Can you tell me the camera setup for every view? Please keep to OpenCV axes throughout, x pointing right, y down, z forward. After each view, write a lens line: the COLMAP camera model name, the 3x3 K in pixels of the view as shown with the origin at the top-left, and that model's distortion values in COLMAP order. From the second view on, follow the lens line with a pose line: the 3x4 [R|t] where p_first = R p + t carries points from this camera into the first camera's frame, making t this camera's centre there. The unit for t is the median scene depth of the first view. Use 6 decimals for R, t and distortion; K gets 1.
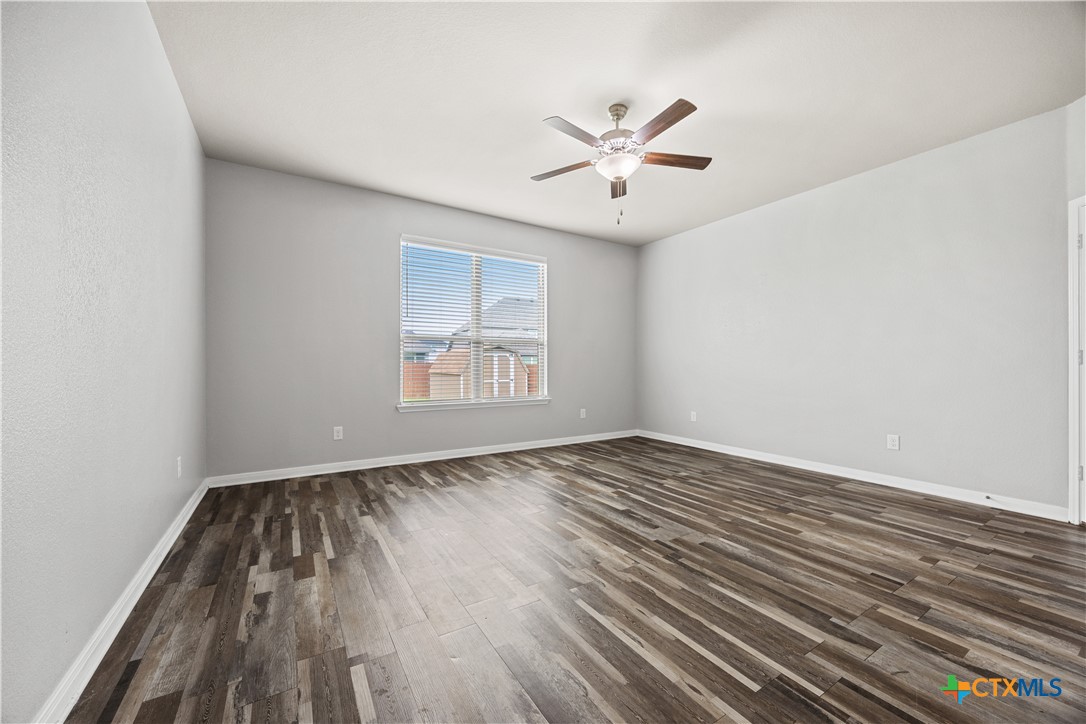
lens RADIAL K [[412.3, 0, 543.2], [0, 412.3, 366.0], [0, 0, 1]] dist [-0.001181, 0.000180]
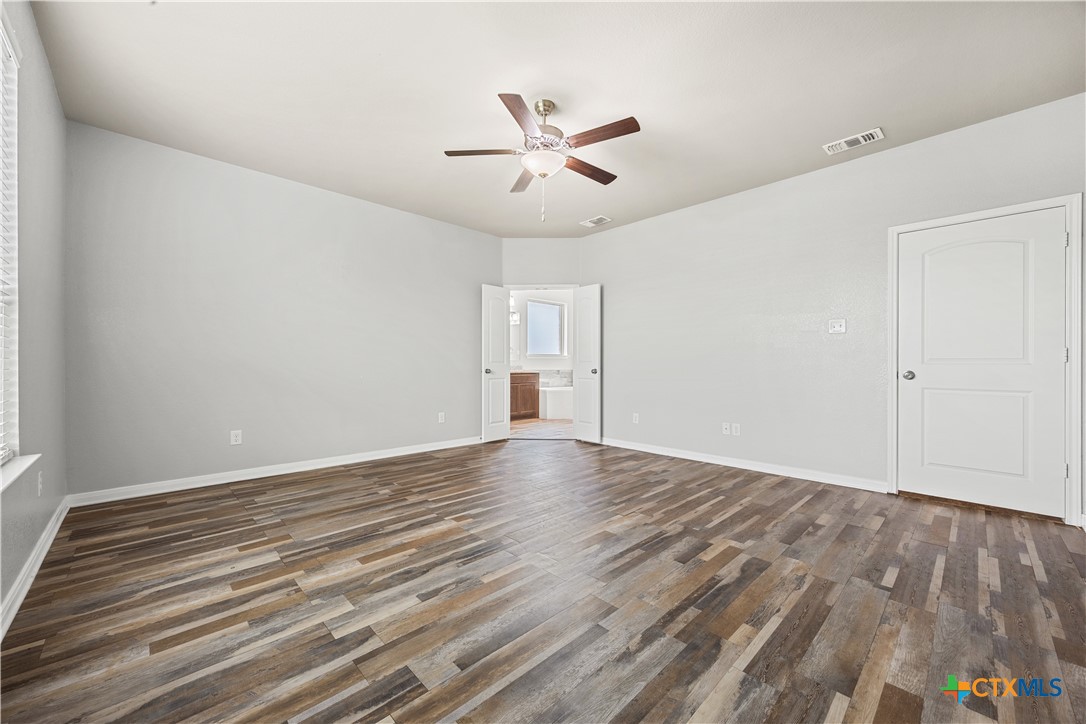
lens RADIAL K [[412.3, 0, 543.2], [0, 412.3, 366.0], [0, 0, 1]] dist [-0.001181, 0.000180]
pose [[-0.203205, -0.003187, 0.979131, -0.657274], [0.000304, 0.999994, 0.003318, 0.001316], [-0.979136, 0.000972, -0.203203, 1.011761]]
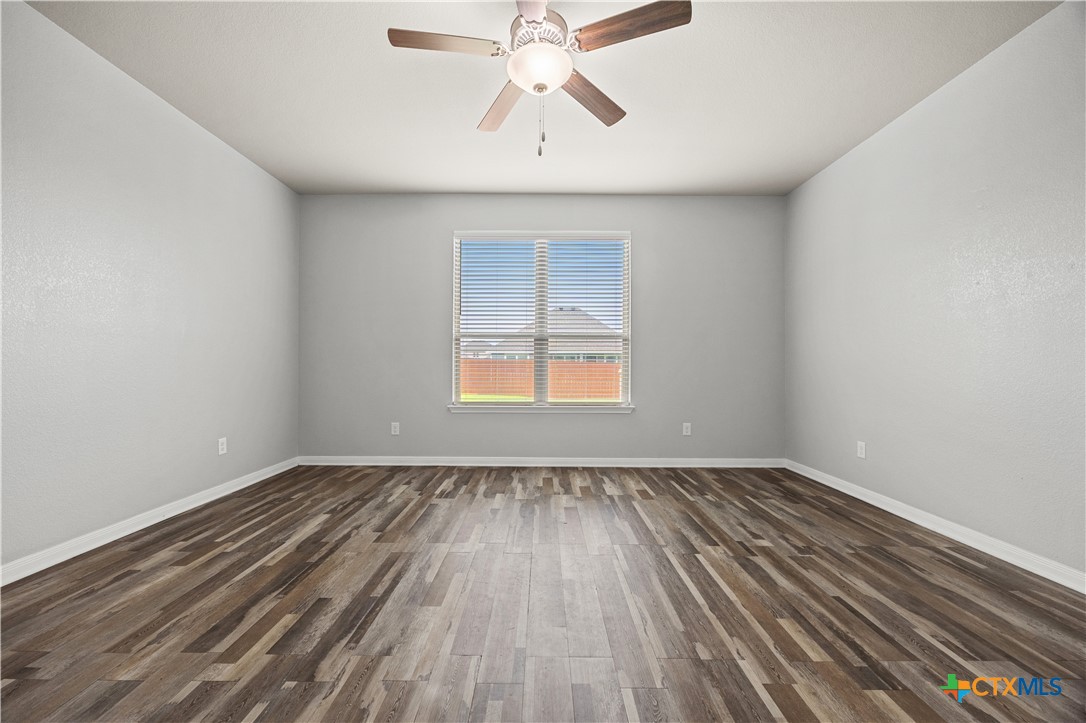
lens RADIAL K [[412.3, 0, 543.2], [0, 412.3, 365.5], [0, 0, 1]] dist [-0.001181, 0.000180]
pose [[0.845527, 0.003152, -0.533923, 0.462633], [-0.004698, 0.999988, -0.001536, 0.000984], [0.533912, 0.003807, 0.845531, 0.365184]]
